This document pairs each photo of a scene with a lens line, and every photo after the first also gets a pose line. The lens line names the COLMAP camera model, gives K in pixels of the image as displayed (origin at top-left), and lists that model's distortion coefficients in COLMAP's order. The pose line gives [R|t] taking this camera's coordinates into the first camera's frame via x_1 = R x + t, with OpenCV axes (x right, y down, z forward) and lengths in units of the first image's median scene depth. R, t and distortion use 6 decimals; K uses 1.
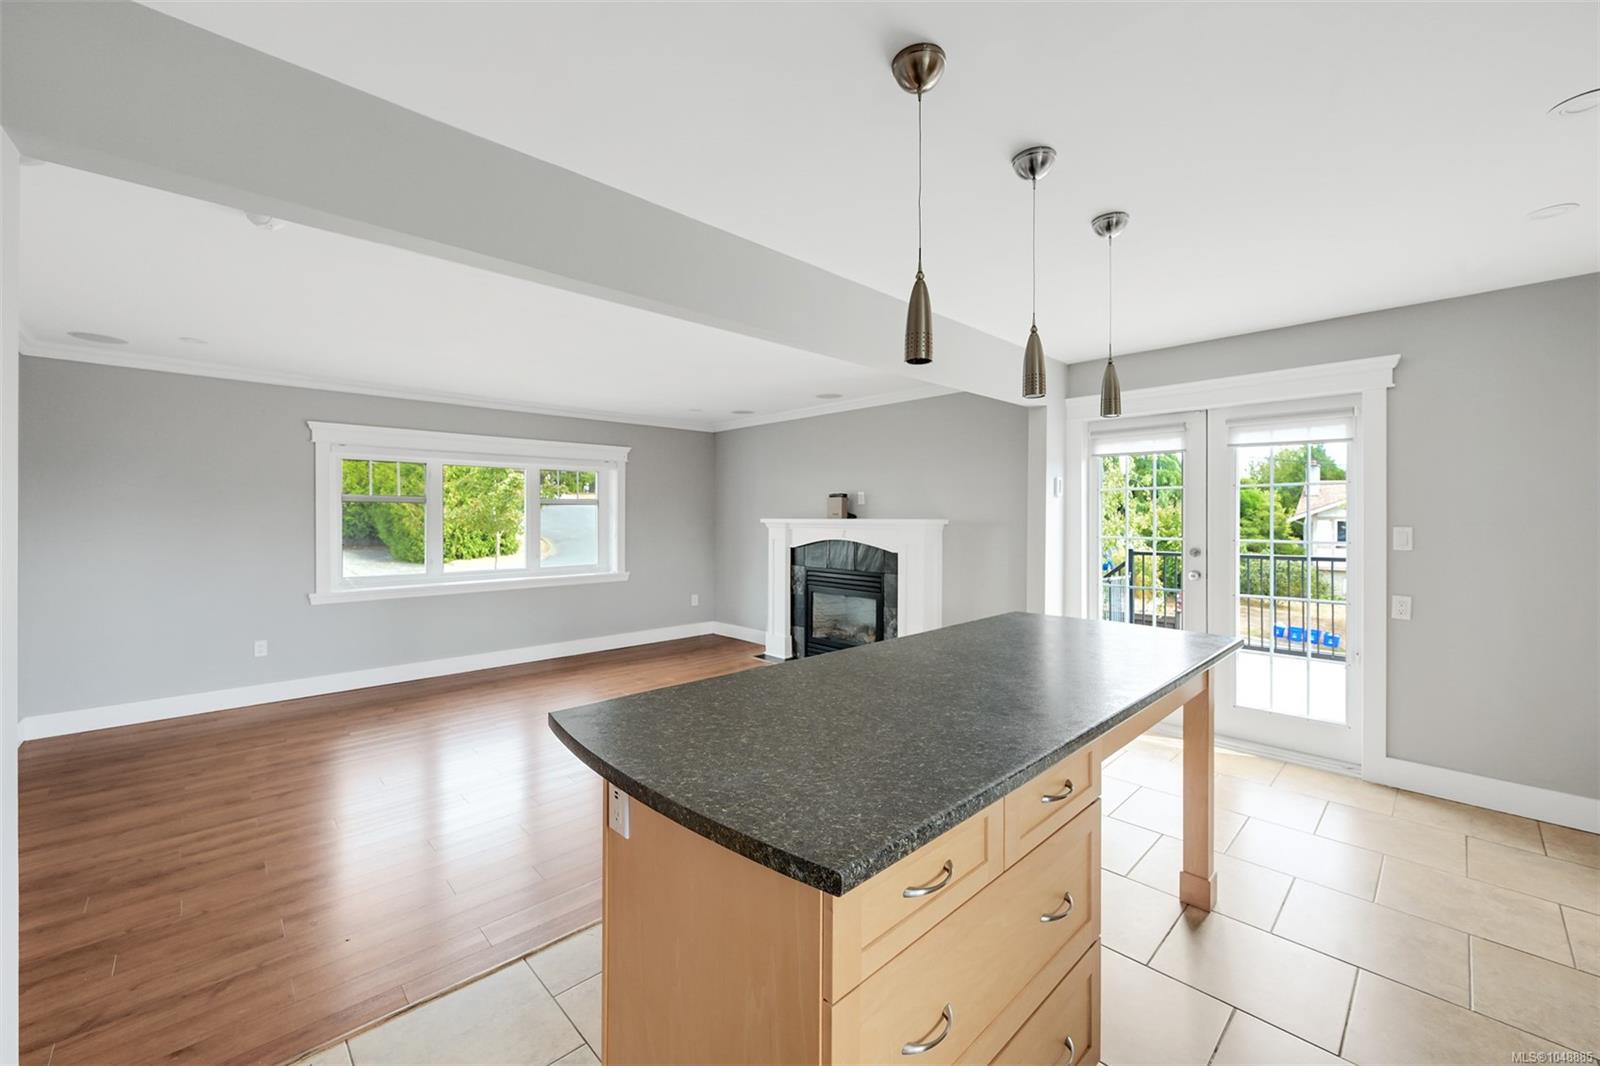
lens RADIAL K [[638.9, 0, 798.9], [0, 638.9, 519.1], [0, 0, 1]] dist [-0.001515, 0.000336]
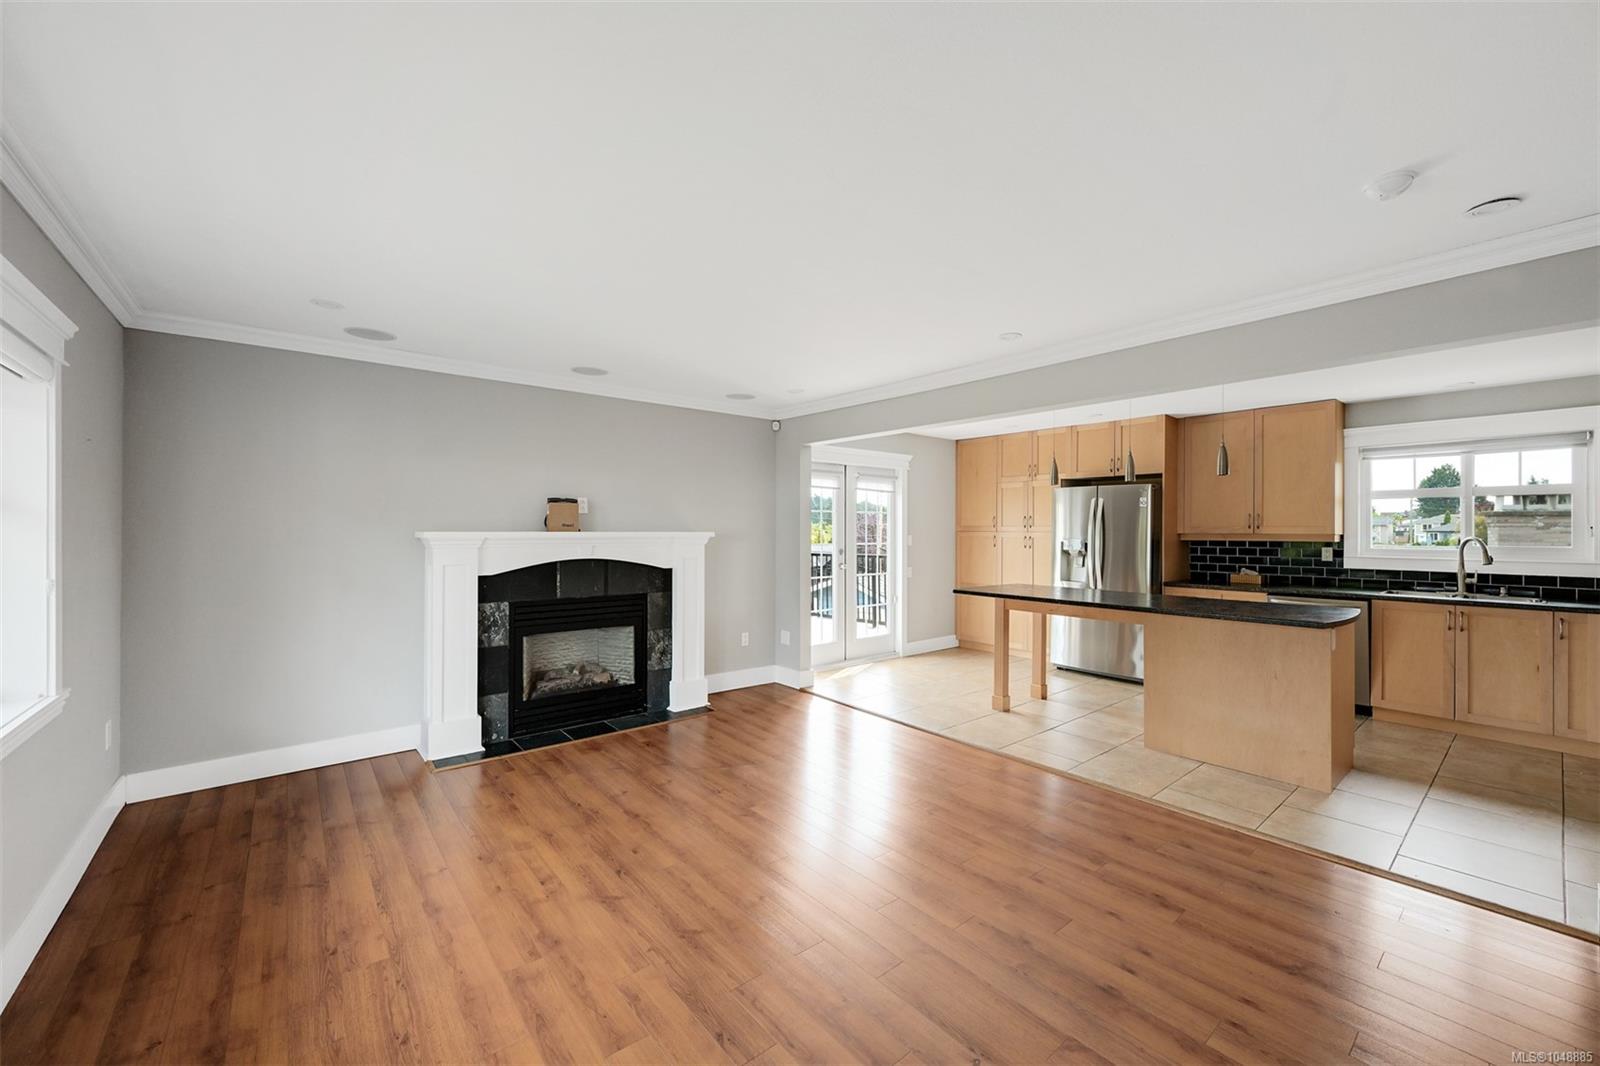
lens RADIAL K [[638.9, 0, 797.9], [0, 638.9, 534.4], [0, 0, 1]] dist [-0.001515, 0.000336]
pose [[0.055899, -0.005370, 0.998422, -1.907237], [0.000032, 0.999986, 0.005377, -0.002899], [-0.998436, -0.000268, 0.055898, 1.931912]]
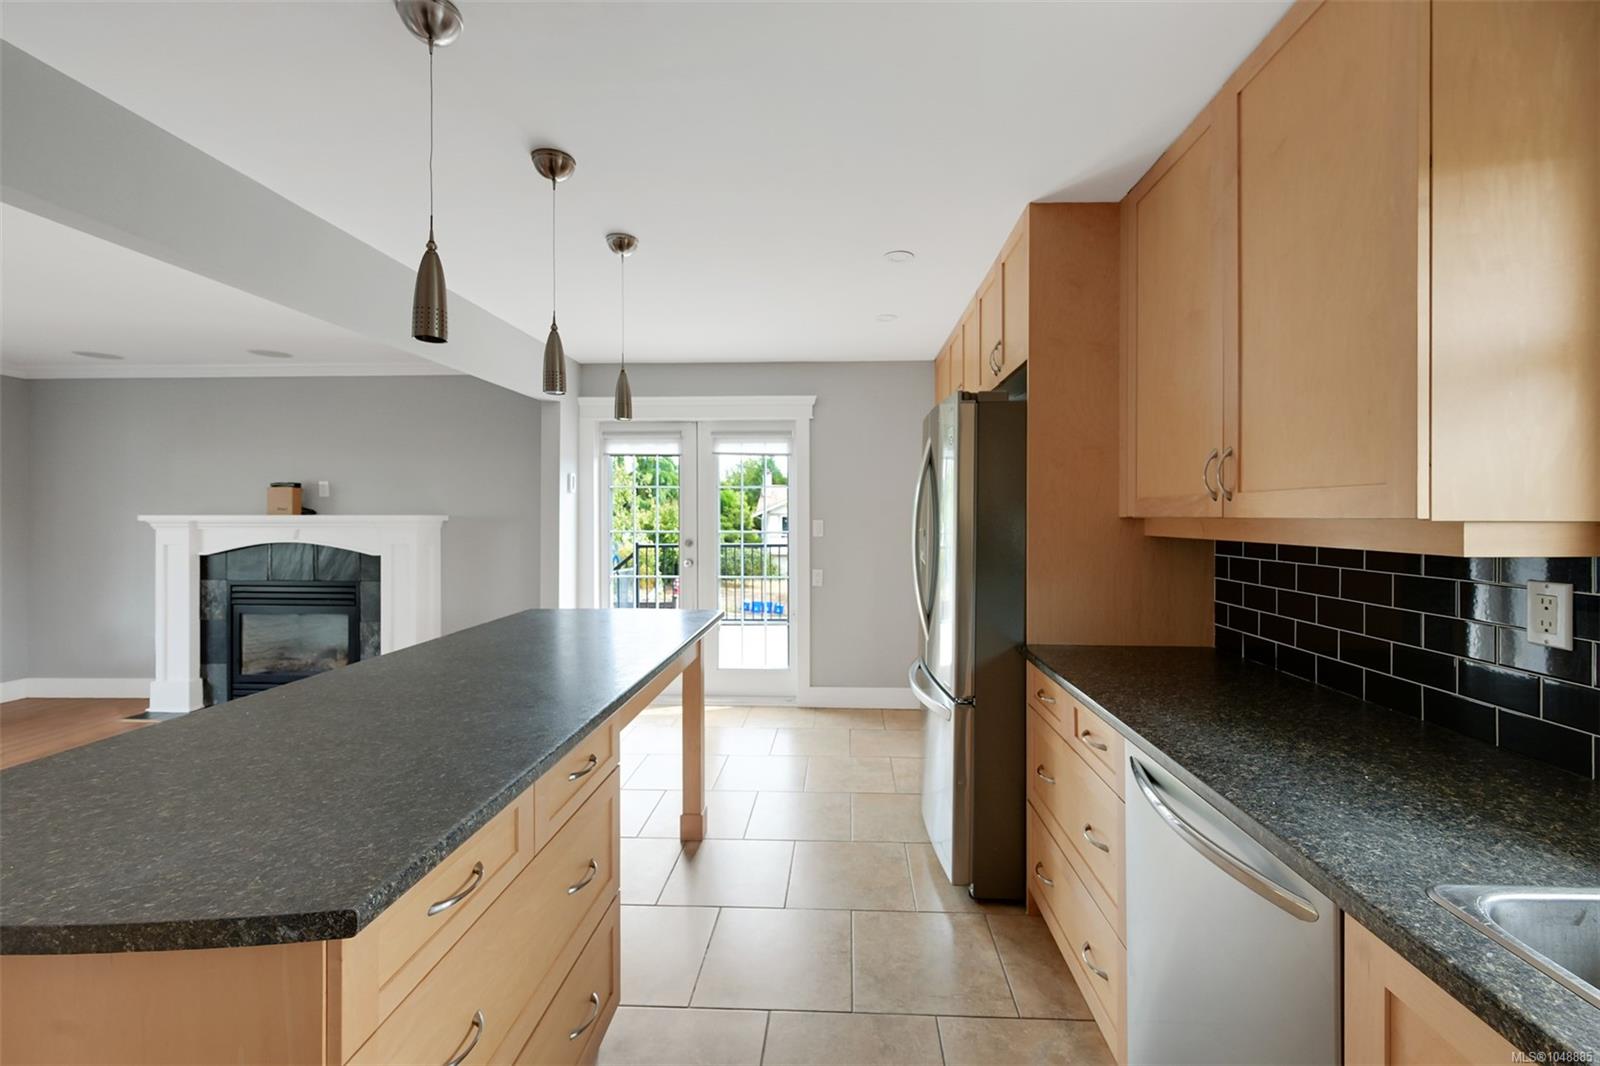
lens RADIAL K [[639.7, 0, 824.1], [0, 639.7, 516.3], [0, 0, 1]] dist [-0.005349, 0.001619]
pose [[0.720264, -0.003383, 0.693692, -0.014218], [0.002591, 0.999994, 0.002186, 0.001714], [-0.693695, 0.000223, 0.720269, -0.015849]]
